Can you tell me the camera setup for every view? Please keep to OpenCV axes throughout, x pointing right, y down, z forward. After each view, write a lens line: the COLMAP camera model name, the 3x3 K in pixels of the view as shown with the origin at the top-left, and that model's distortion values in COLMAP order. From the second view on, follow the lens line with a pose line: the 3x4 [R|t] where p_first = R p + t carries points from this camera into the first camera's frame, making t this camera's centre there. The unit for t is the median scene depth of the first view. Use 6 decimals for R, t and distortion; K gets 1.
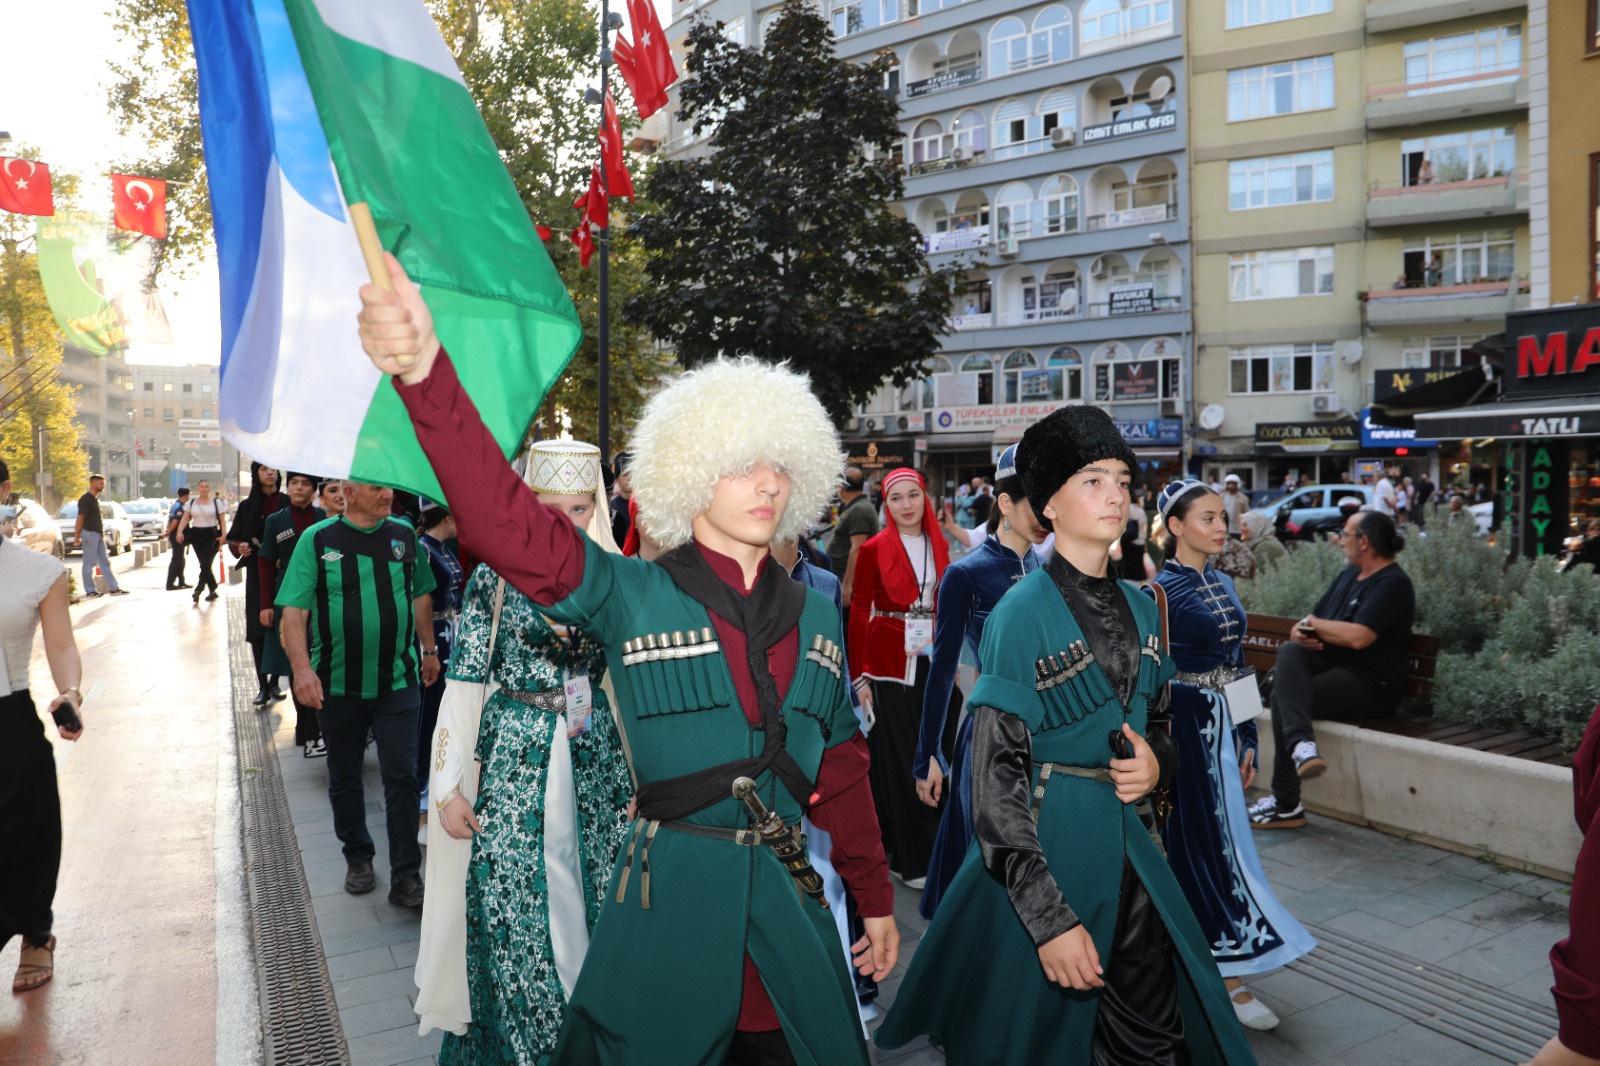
lens RADIAL K [[1084.8, 0, 800.0], [0, 1084.8, 533.0], [0, 0, 1]] dist [-0.124052, 0.086809]
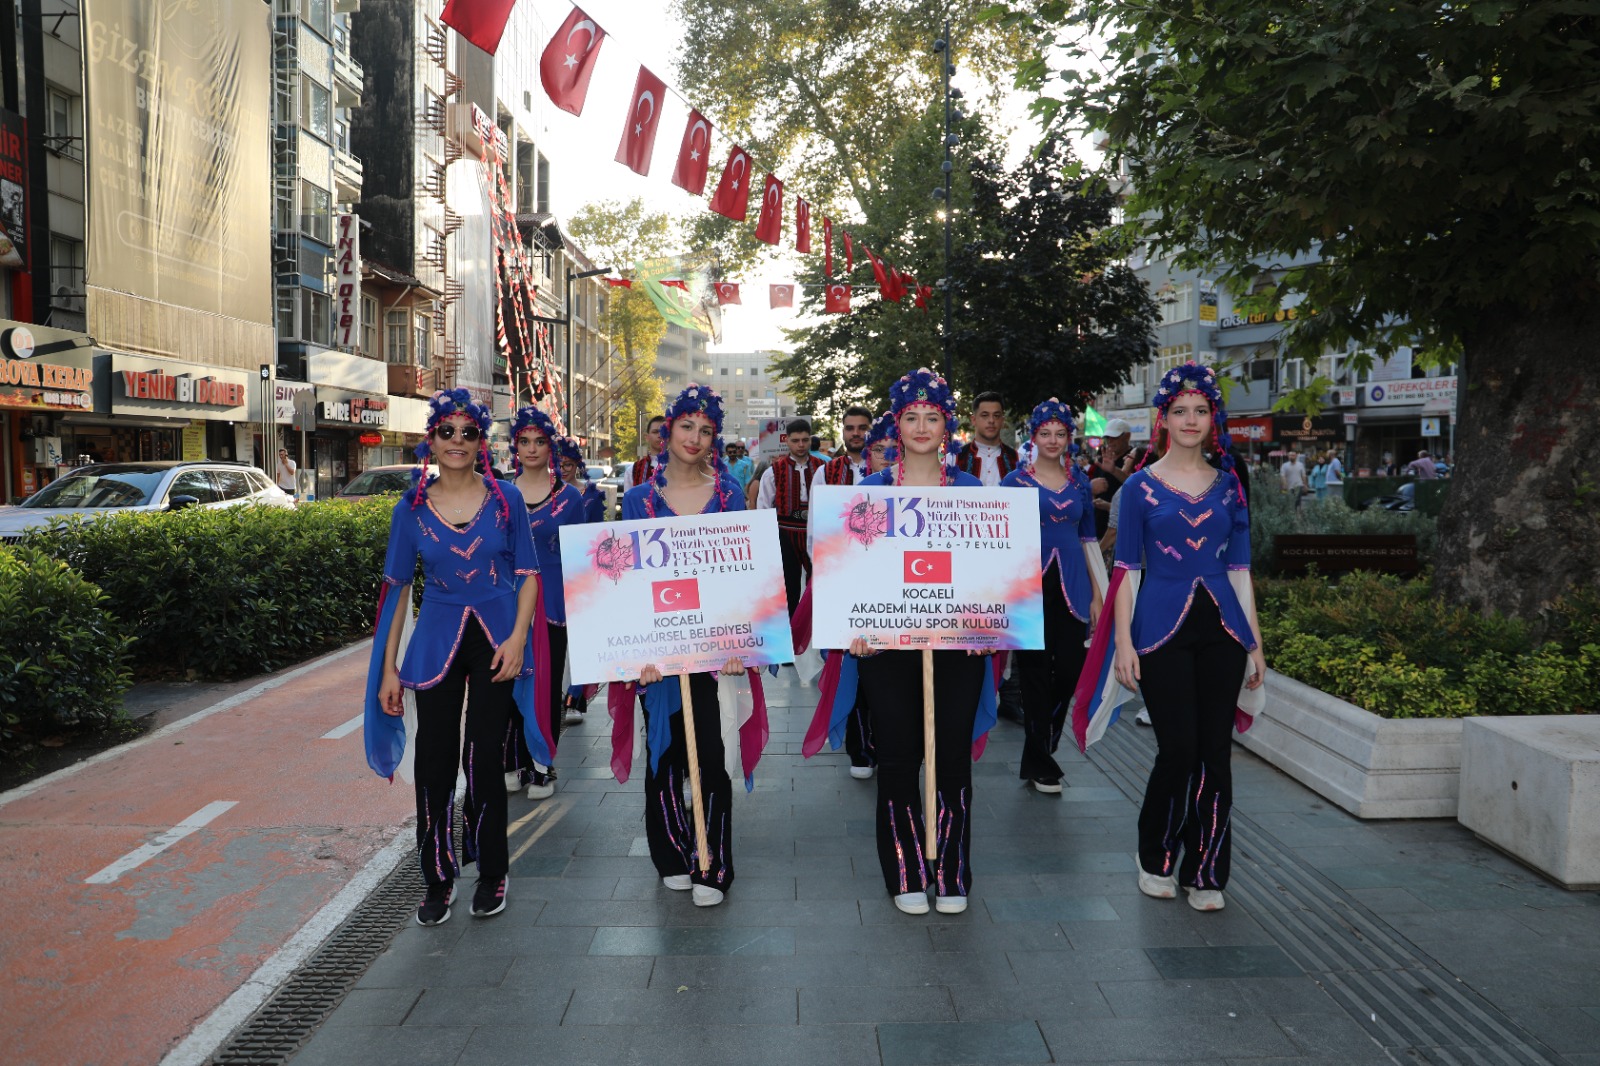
lens RADIAL K [[1084.8, 0, 800.0], [0, 1084.8, 533.0], [0, 0, 1]] dist [-0.124052, 0.086809]
pose [[0.882331, 0.030735, -0.469625, 0.131820], [-0.018324, 0.999352, 0.030975, 0.007726], [0.470273, -0.018725, 0.882322, -0.160852]]
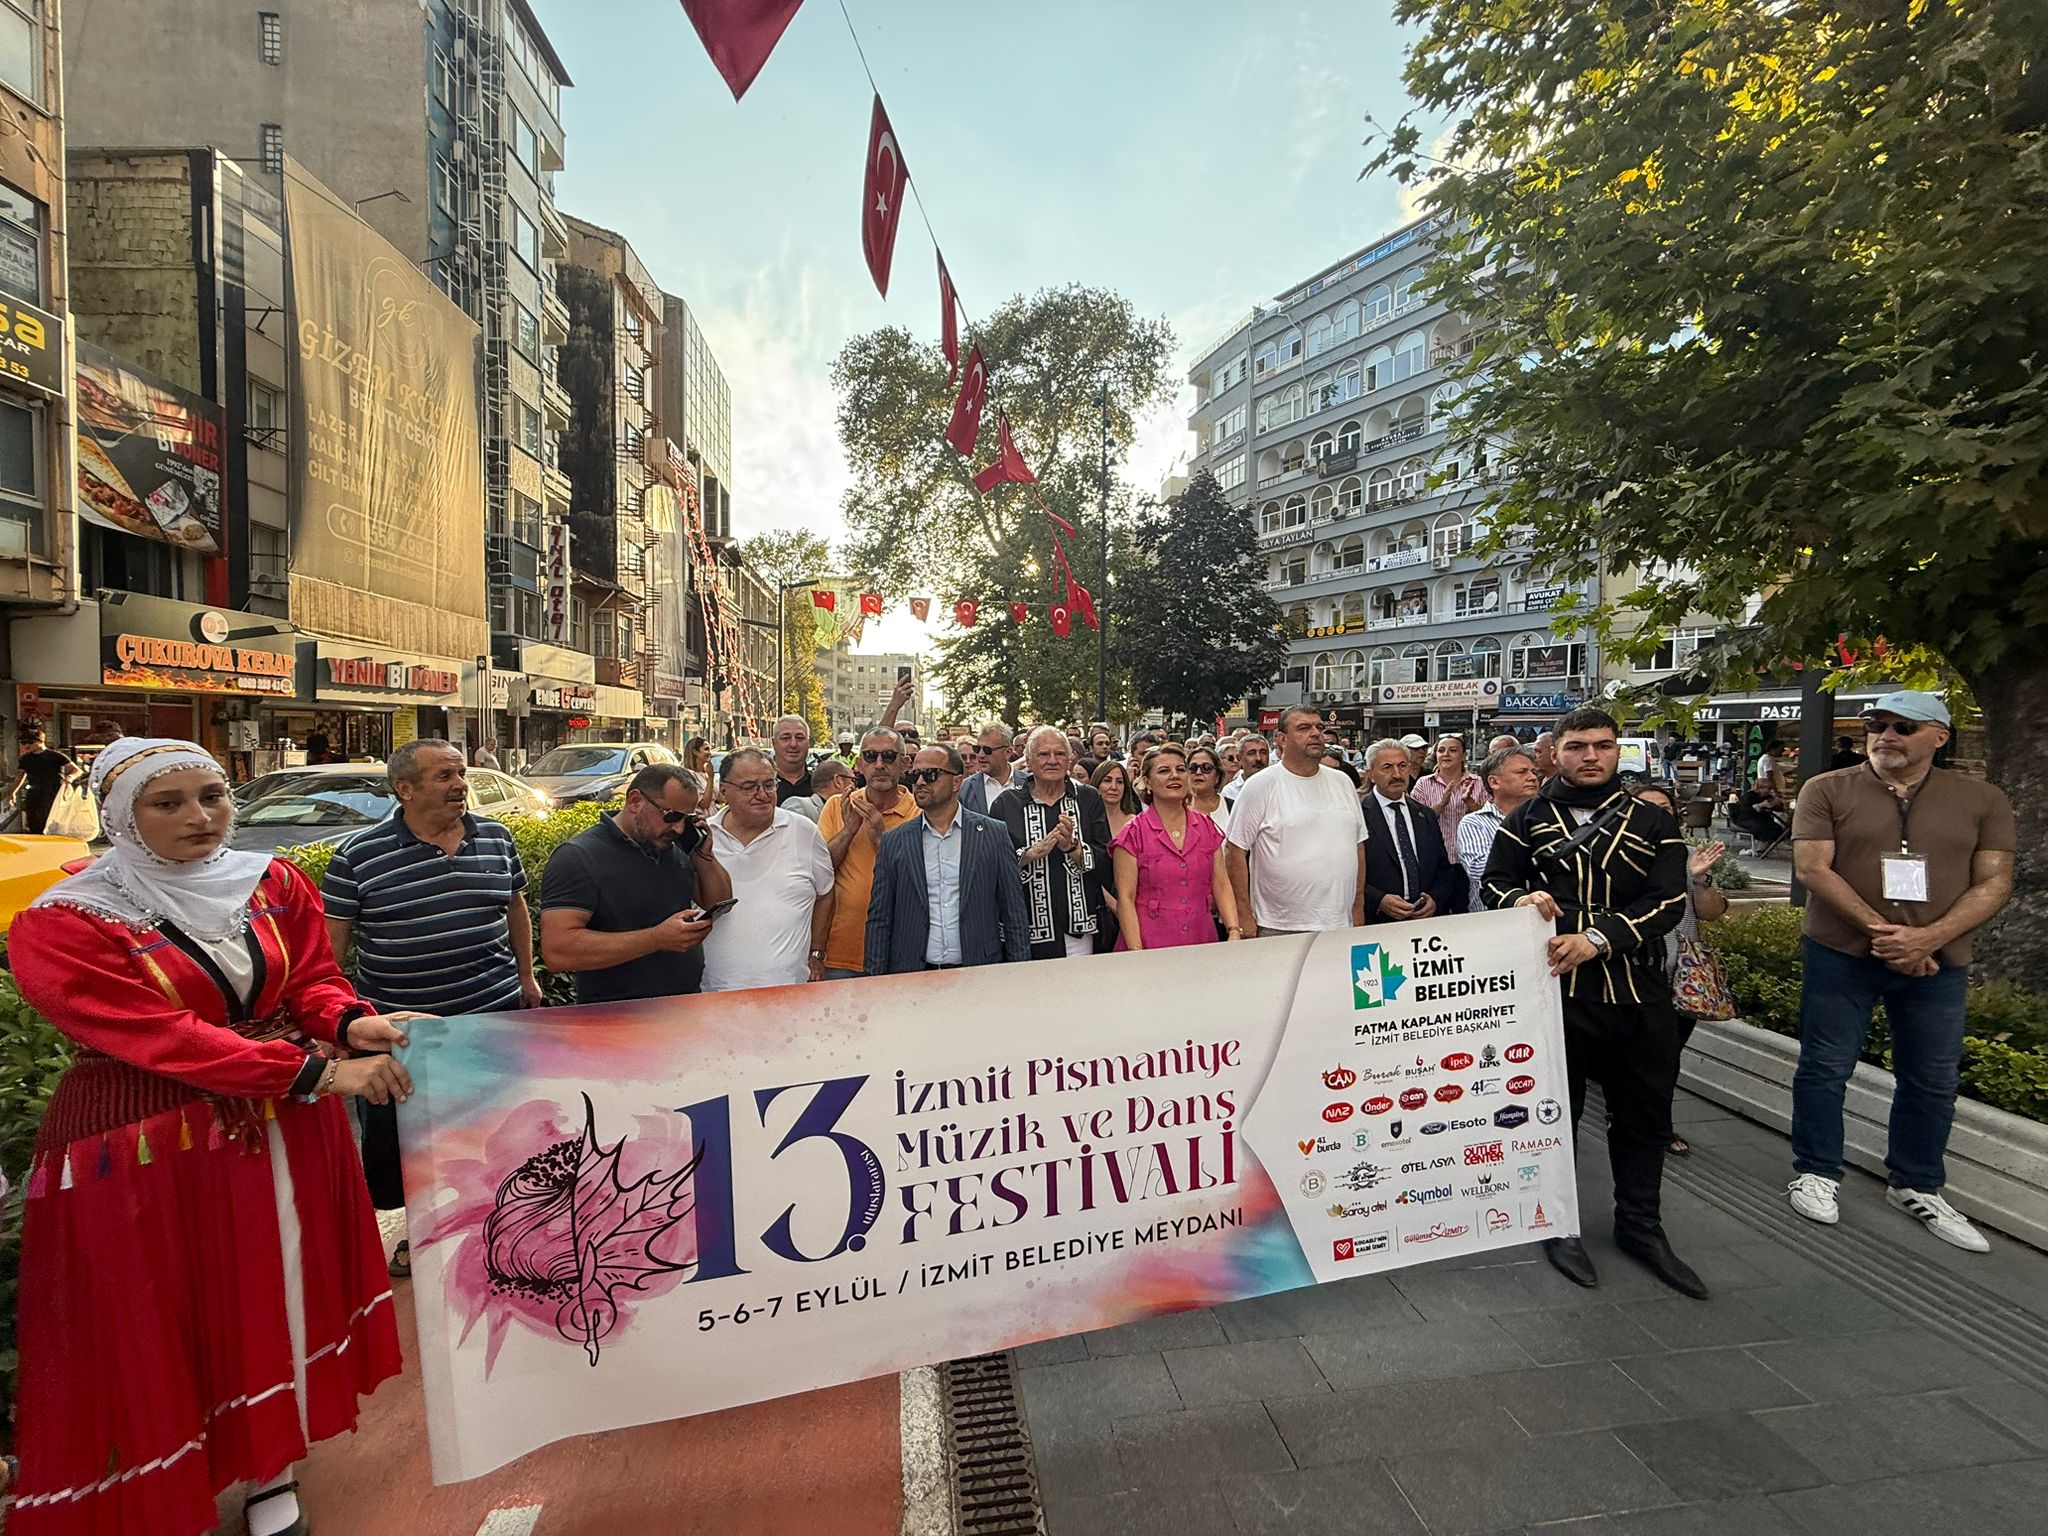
lens RADIAL K [[813.9, 0, 1024.0], [0, 813.9, 768.0], [0, 0, 1]] dist [0.000772, -0.000116]
pose [[0.937325, 0.018993, -0.347938, 0.066525], [-0.020552, 0.999788, -0.000790, -0.001557], [0.347850, 0.007892, 0.937517, -0.125734]]
